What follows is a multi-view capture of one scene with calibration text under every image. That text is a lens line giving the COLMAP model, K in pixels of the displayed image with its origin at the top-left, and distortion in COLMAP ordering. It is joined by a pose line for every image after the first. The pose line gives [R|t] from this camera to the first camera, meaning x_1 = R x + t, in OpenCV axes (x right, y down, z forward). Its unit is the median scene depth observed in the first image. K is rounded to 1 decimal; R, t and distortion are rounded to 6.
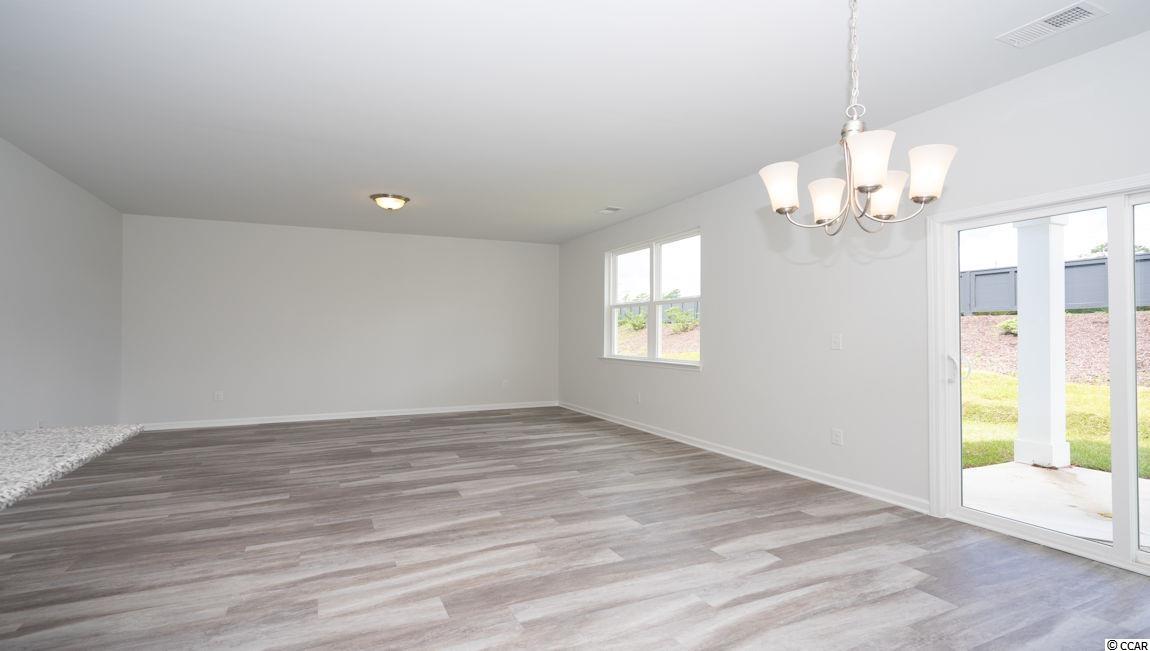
lens RADIAL K [[554.0, 0, 575.0], [0, 554.0, 325.5], [0, 0, 1]] dist [-0.002945, -0.000134]
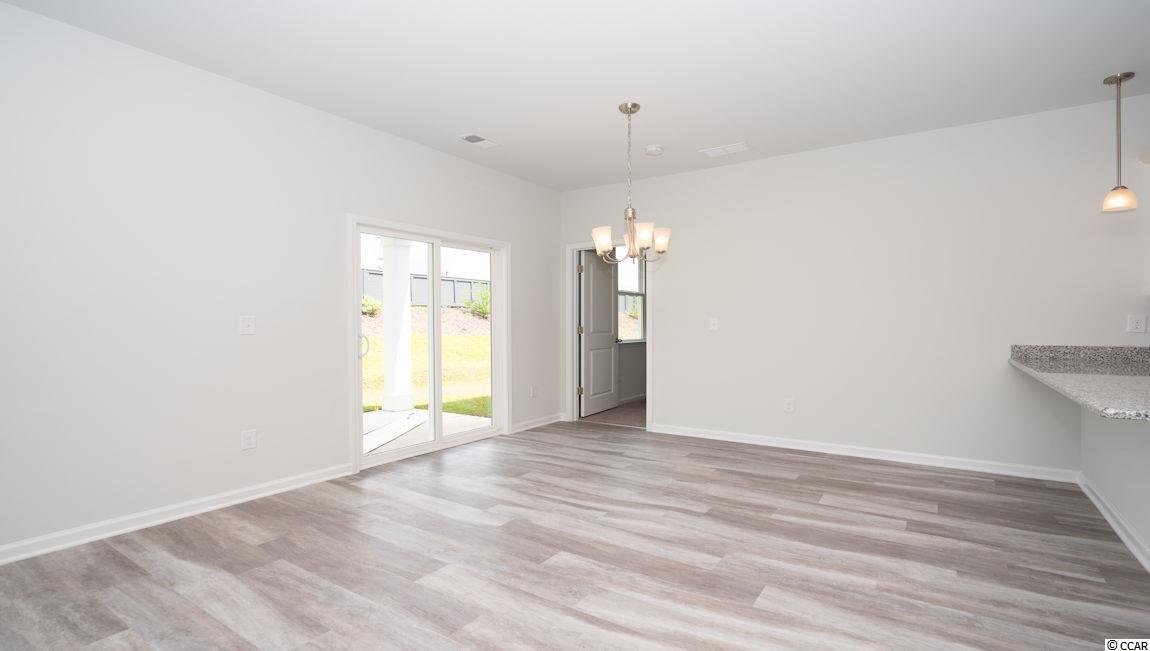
lens RADIAL K [[554.0, 0, 575.0], [0, 554.0, 325.5], [0, 0, 1]] dist [-0.002945, -0.000134]
pose [[-0.520672, -0.001561, 0.853756, -0.686240], [-0.011036, 0.999927, -0.004902, 0.030381], [-0.853686, -0.011975, -0.520651, 1.365964]]
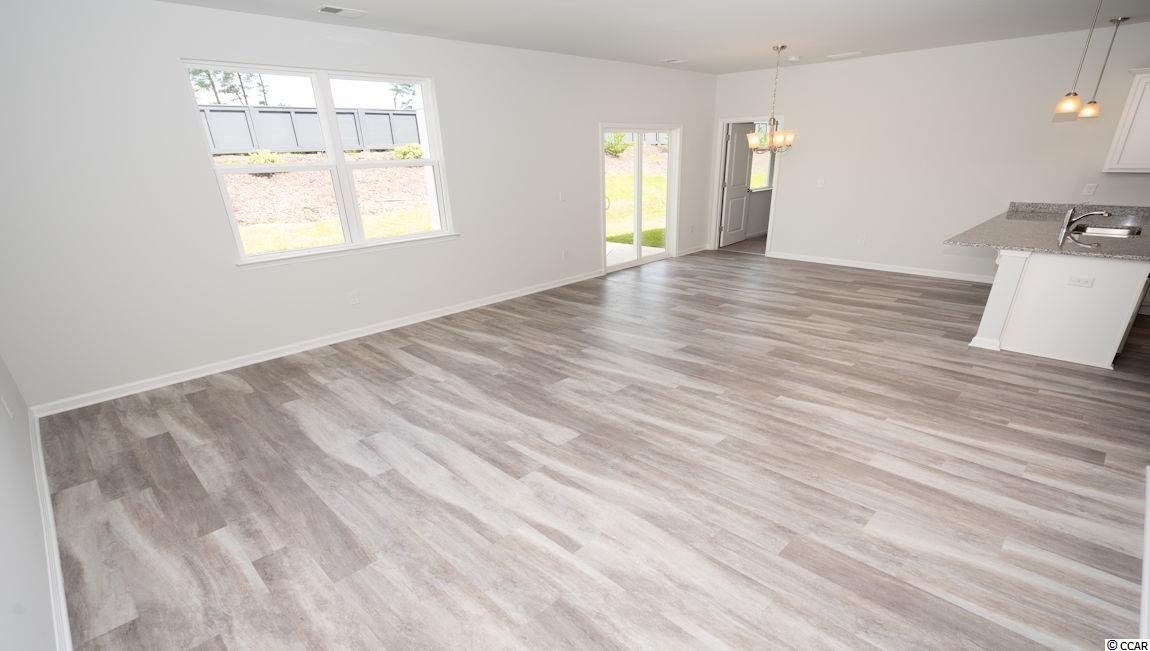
lens RADIAL K [[575.4, 0, 566.2], [0, 575.4, 392.0], [0, 0, 1]] dist [0.002309, 0.000432]
pose [[-0.358944, -0.360986, 0.860725, -1.666646], [0.007047, 0.921106, 0.389248, -0.145751], [-0.933332, 0.145784, -0.328082, 2.221214]]
